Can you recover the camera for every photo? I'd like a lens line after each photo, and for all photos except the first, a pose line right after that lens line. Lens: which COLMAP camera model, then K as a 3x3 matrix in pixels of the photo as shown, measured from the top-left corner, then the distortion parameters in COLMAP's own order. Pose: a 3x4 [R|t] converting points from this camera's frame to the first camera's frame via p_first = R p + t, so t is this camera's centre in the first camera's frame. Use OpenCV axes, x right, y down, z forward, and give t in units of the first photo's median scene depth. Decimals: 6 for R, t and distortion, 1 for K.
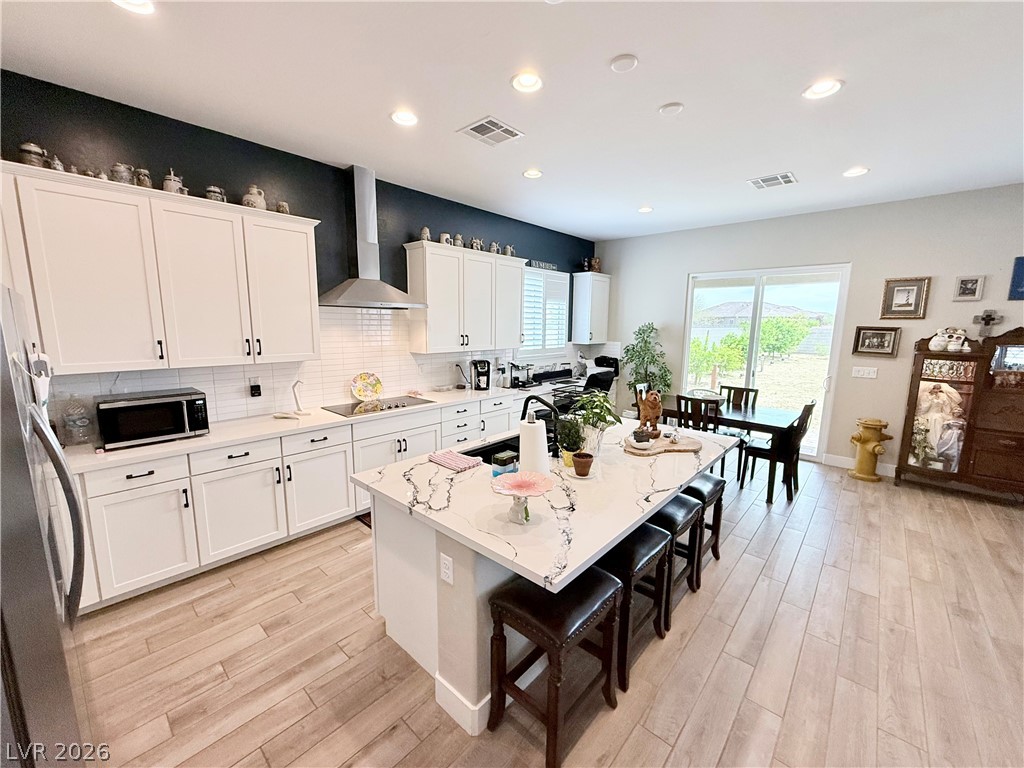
lens RADIAL K [[410.9, 0, 512.3], [0, 410.9, 384.6], [0, 0, 1]] dist [-0.000605, 0.000234]
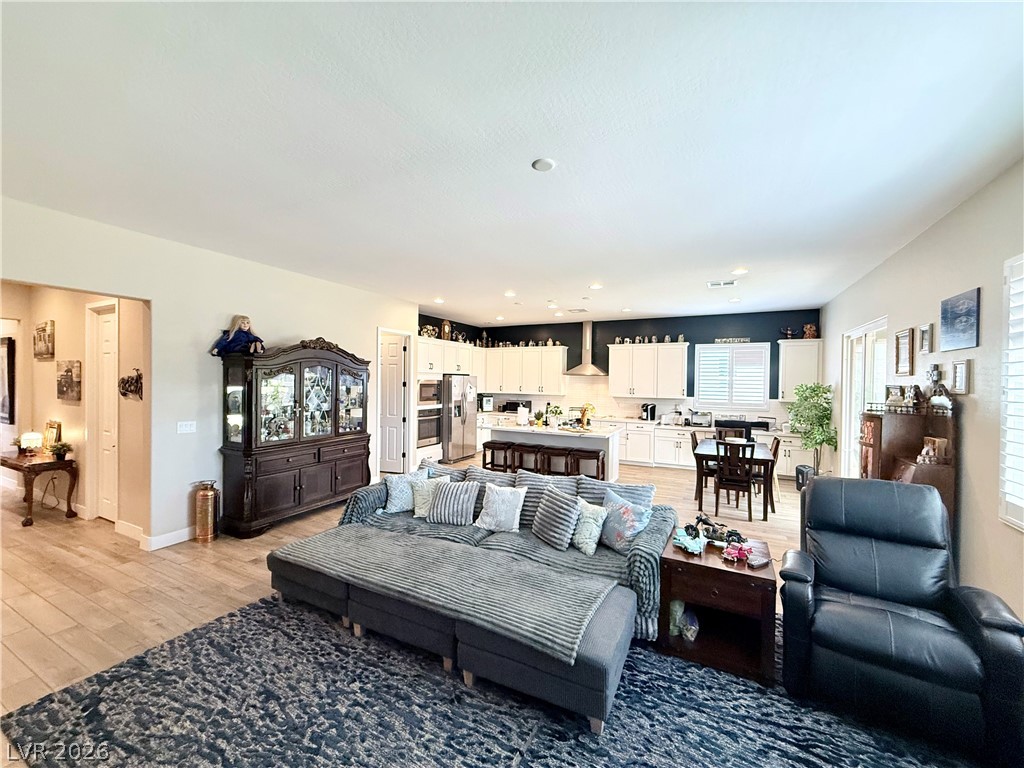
lens RADIAL K [[410.9, 0, 512.3], [0, 410.9, 384.6], [0, 0, 1]] dist [-0.000605, 0.000234]
pose [[0.252528, 0.002271, -0.967587, 1.682916], [-0.154221, 0.987308, -0.037933, 0.019386], [0.955220, 0.158801, 0.249673, -0.000020]]
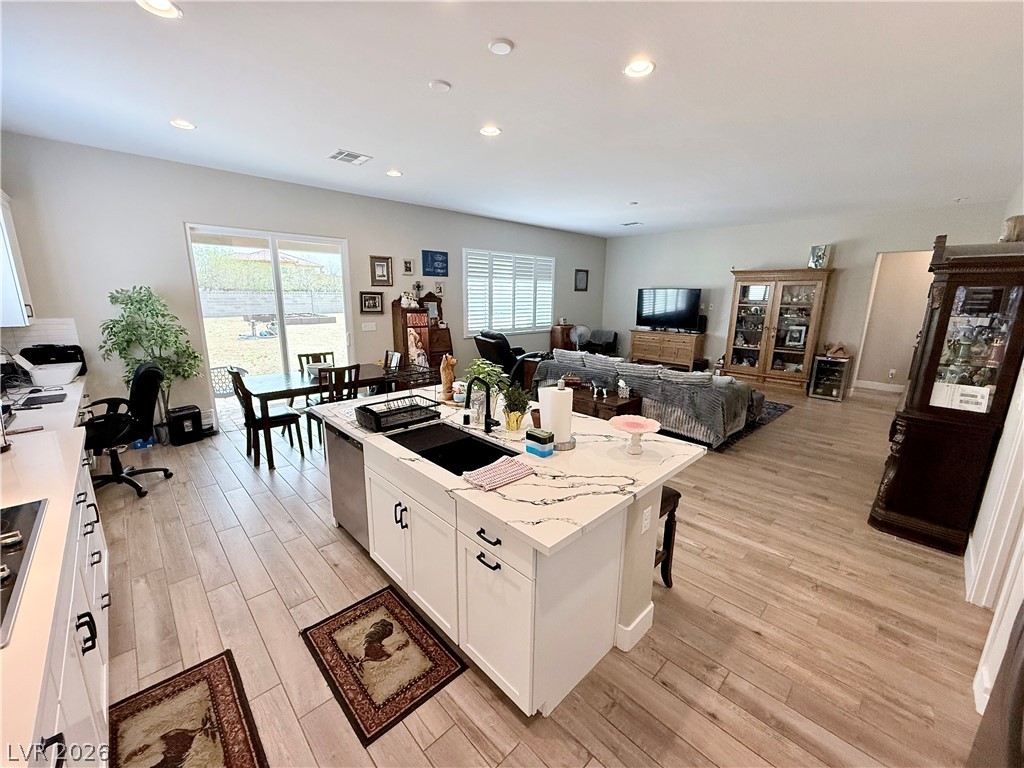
lens RADIAL K [[410.9, 0, 512.3], [0, 410.9, 384.6], [0, 0, 1]] dist [-0.000605, 0.000234]
pose [[0.071314, -0.226726, 0.971344, -0.485978], [0.135519, 0.966996, 0.215762, -0.082179], [-0.988205, 0.116249, 0.099686, 0.492504]]
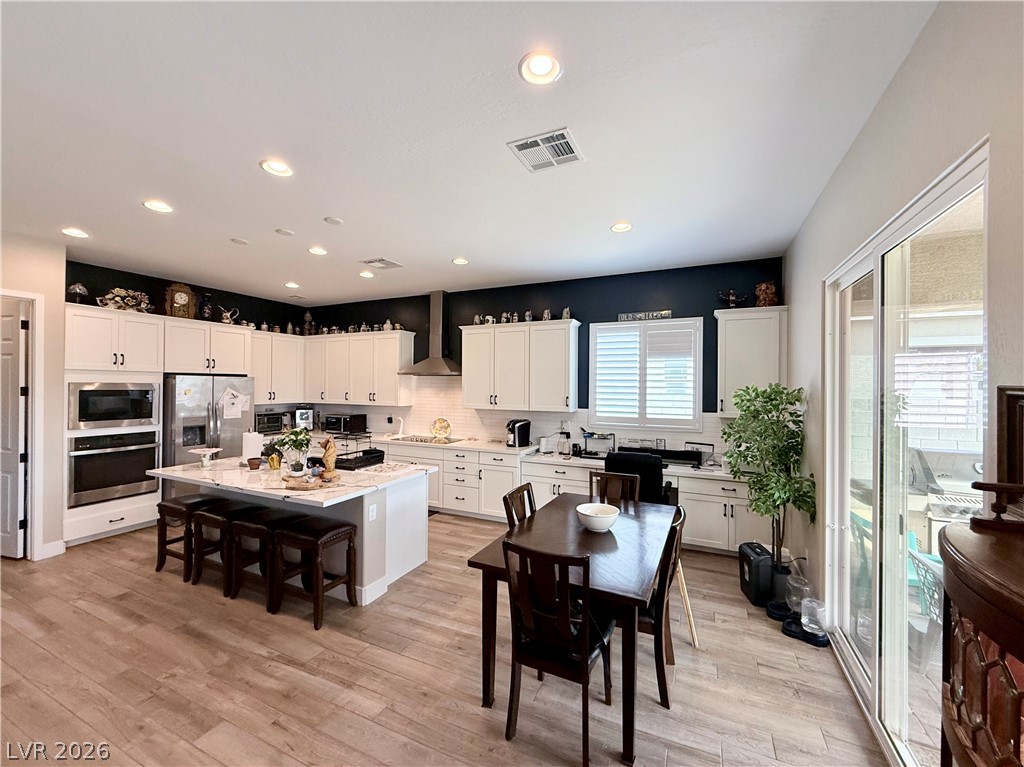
lens RADIAL K [[410.9, 0, 512.3], [0, 410.9, 384.1], [0, 0, 1]] dist [-0.000605, 0.000234]
pose [[0.288870, -0.011832, -0.957295, 1.097474], [-0.146643, 0.987577, -0.056457, -0.101040], [0.946071, 0.156690, 0.283546, 0.763036]]
